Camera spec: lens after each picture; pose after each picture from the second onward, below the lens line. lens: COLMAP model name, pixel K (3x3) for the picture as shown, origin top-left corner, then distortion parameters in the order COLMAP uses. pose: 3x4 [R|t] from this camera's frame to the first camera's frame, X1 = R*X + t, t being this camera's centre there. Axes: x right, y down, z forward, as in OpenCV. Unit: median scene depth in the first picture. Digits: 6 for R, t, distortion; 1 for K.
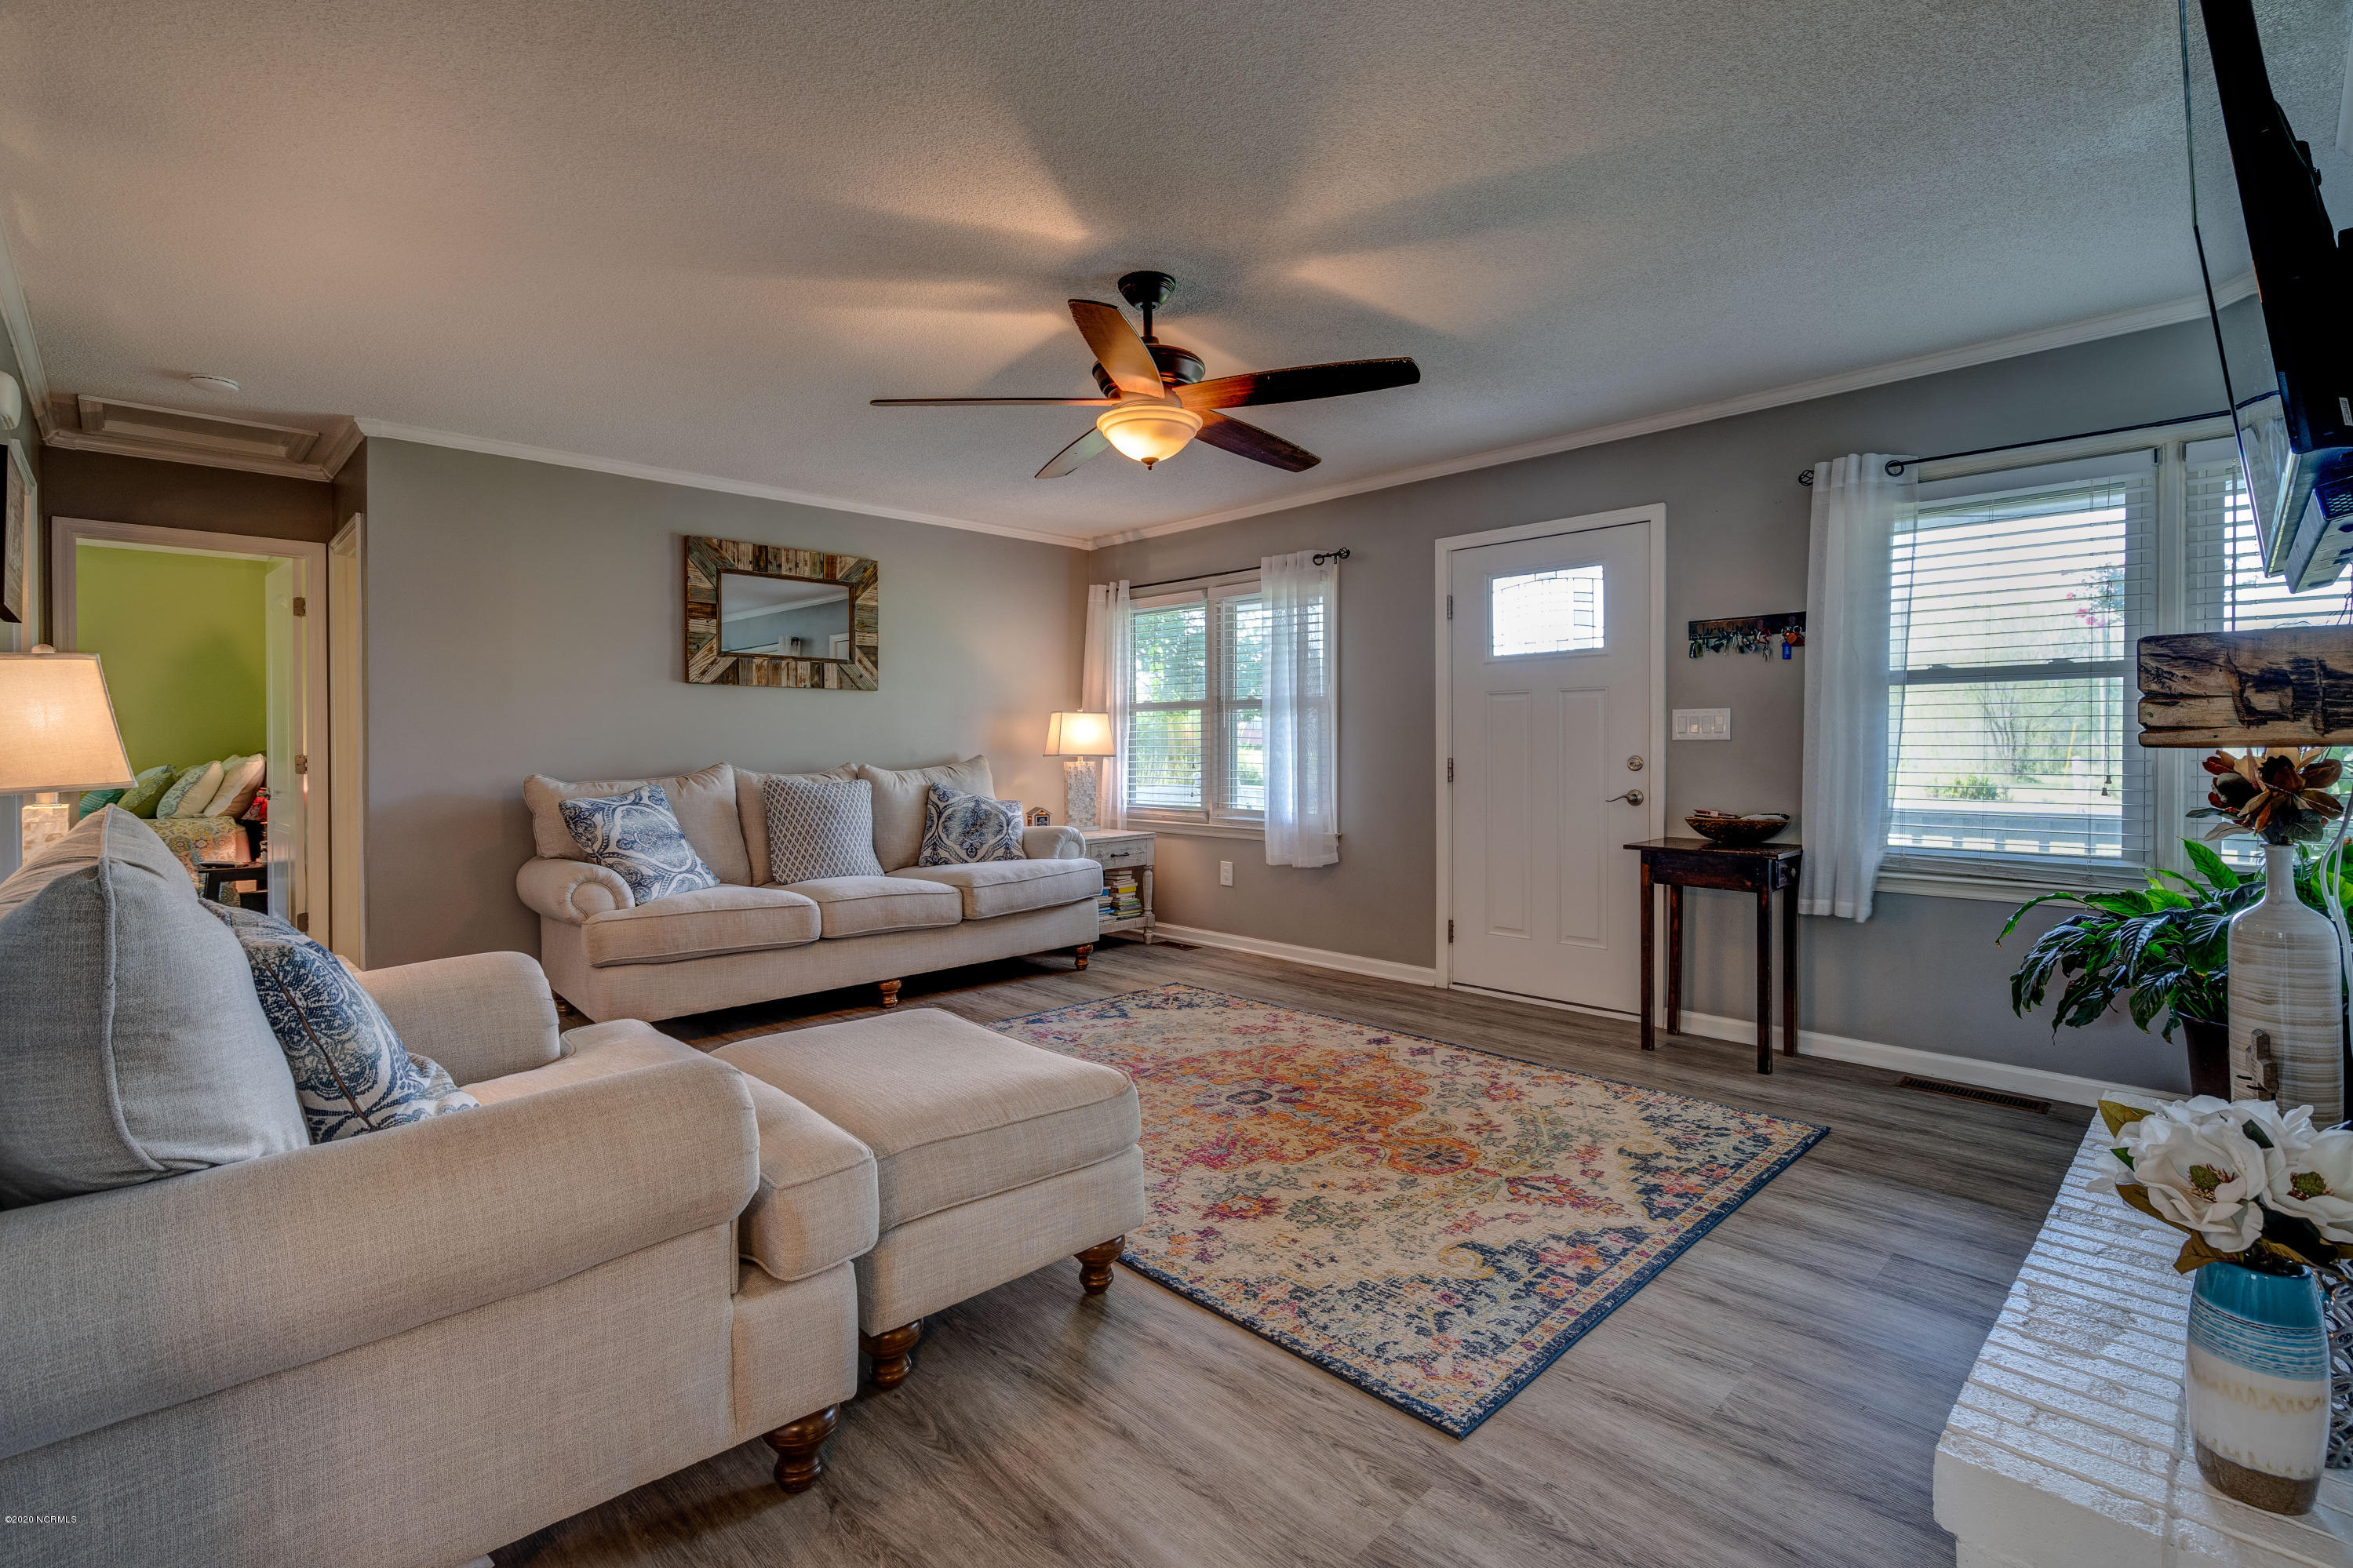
lens RADIAL K [[1074.0, 0, 1185.8], [0, 1074.0, 753.9], [0, 0, 1]] dist [-0.000010, 0.000285]
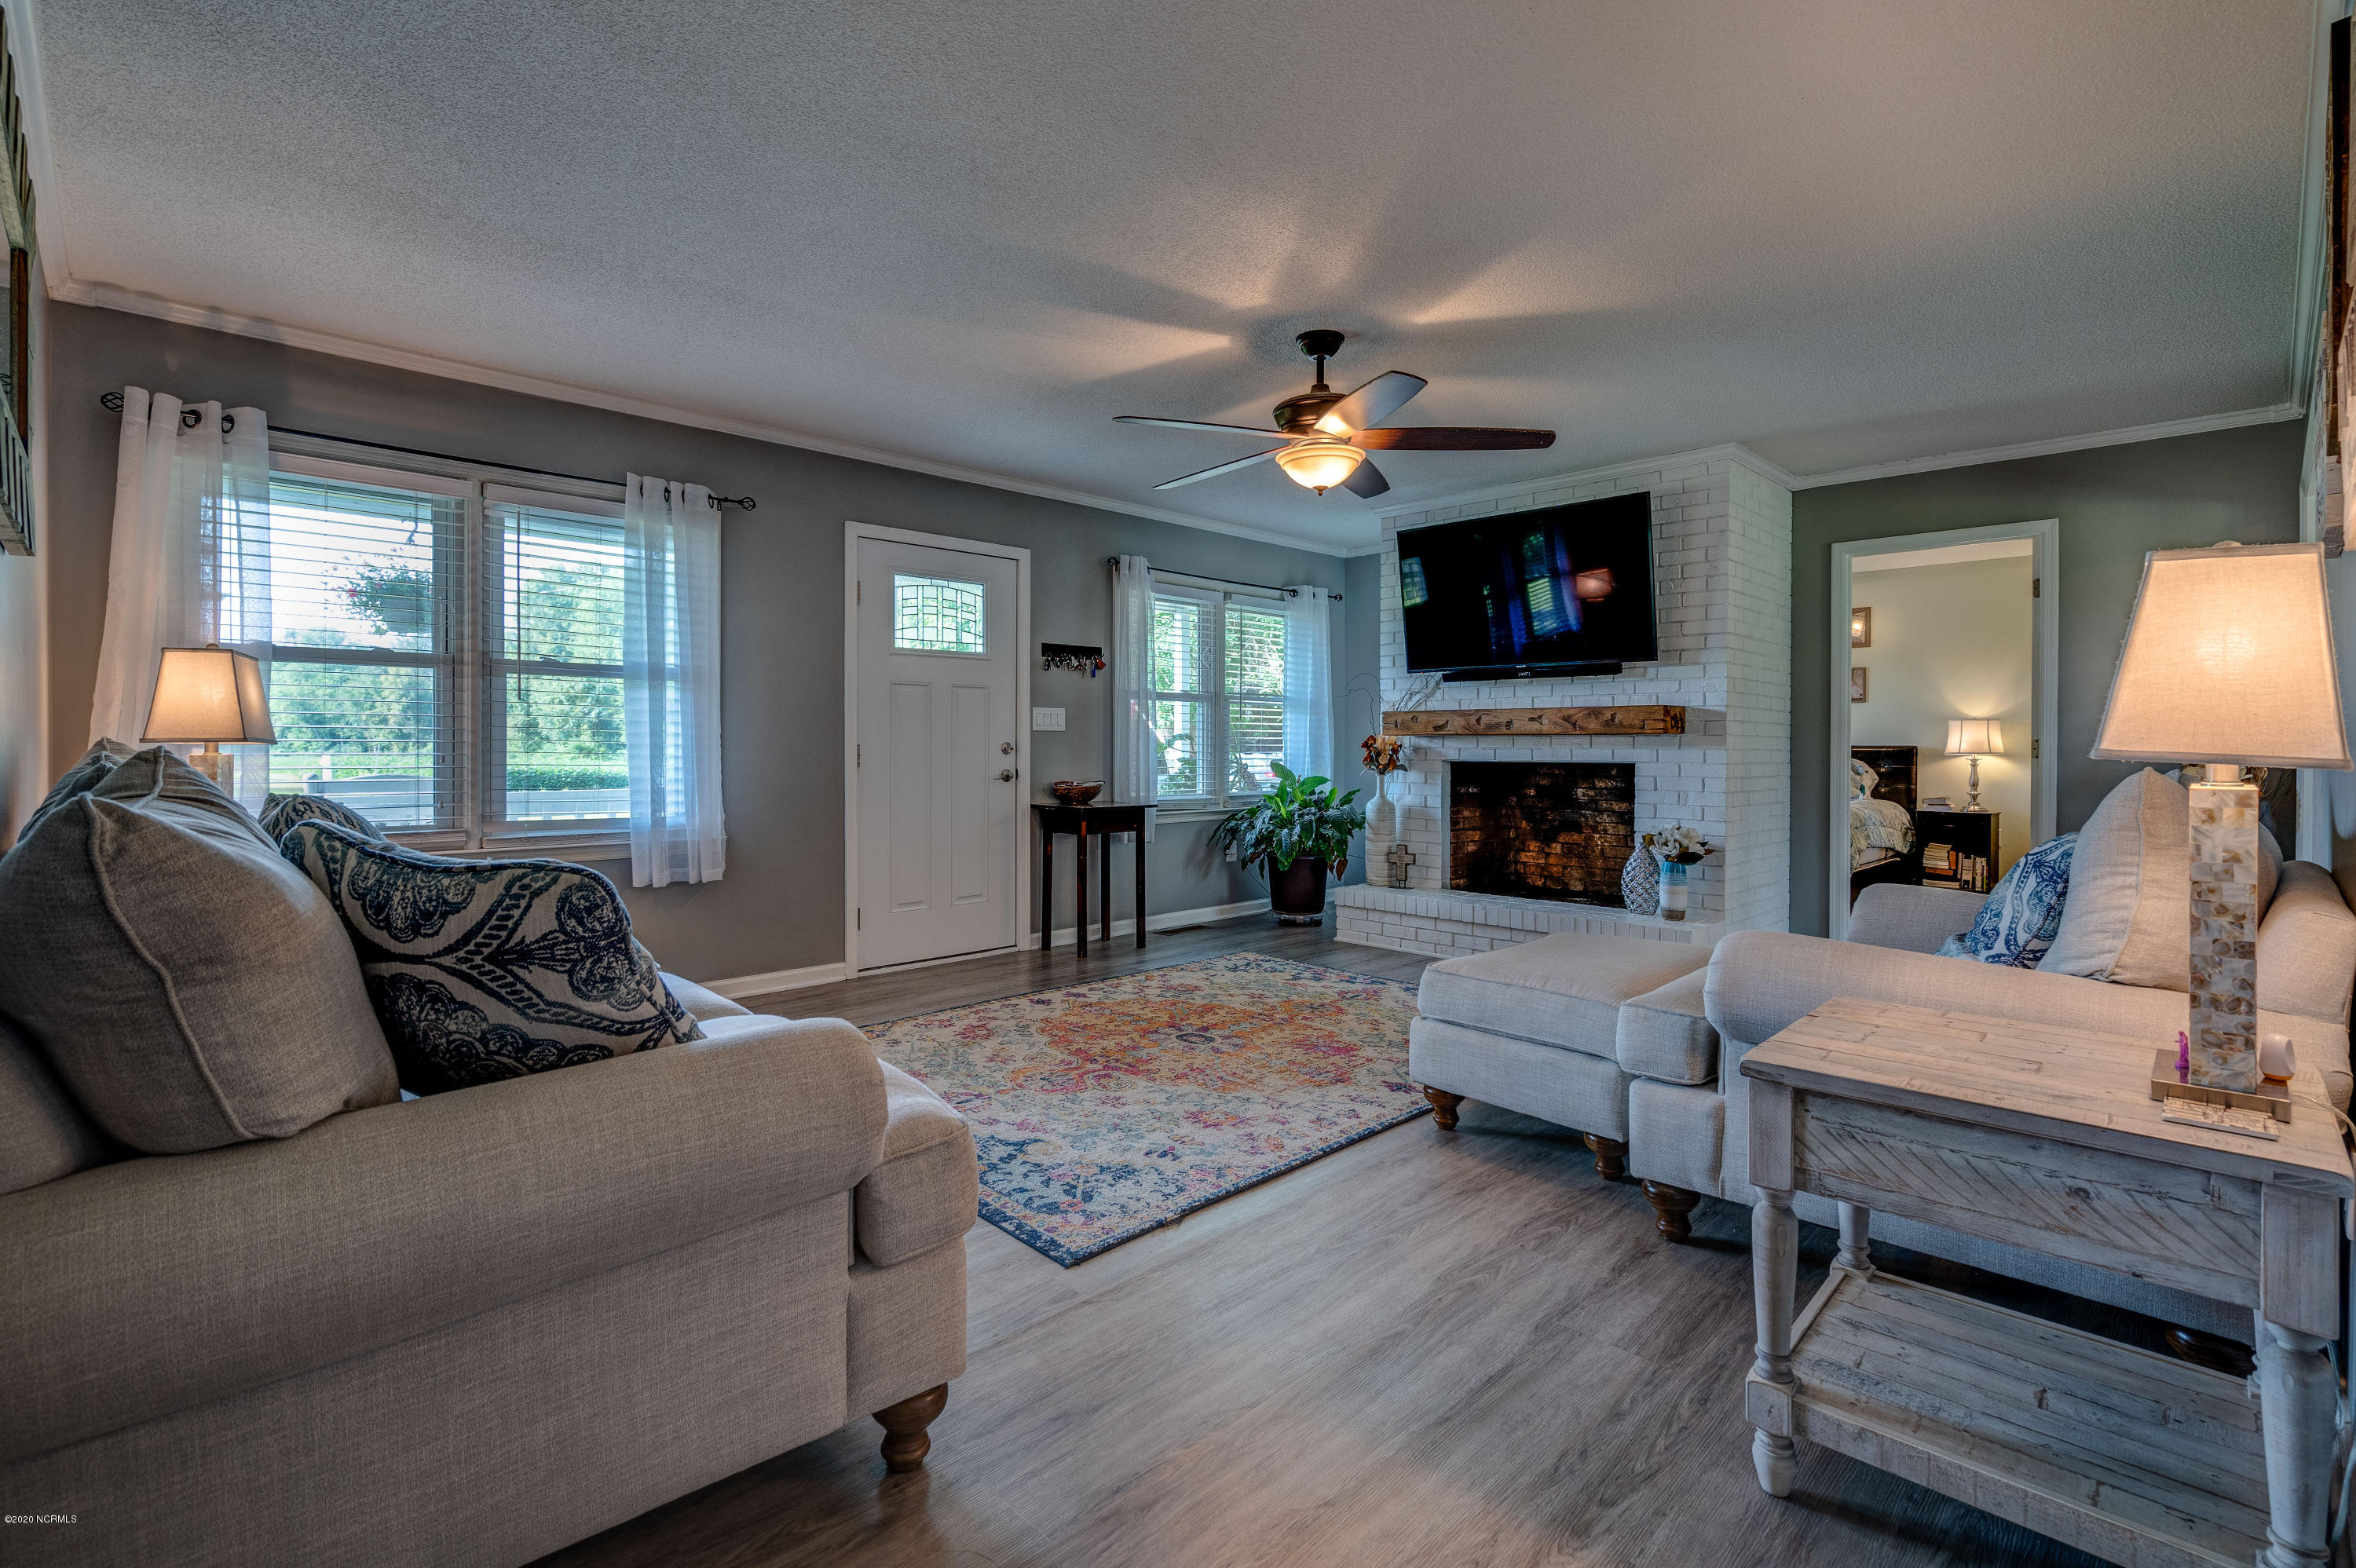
lens RADIAL K [[1075.4, 0, 1187.3], [0, 1075.4, 753.9], [0, 0, 1]] dist [-0.000010, 0.000285]
pose [[-0.011728, -0.005014, 0.999919, -0.878055], [0.009422, 0.999942, 0.005124, 0.010811], [-0.999887, 0.009482, -0.011680, 0.832860]]
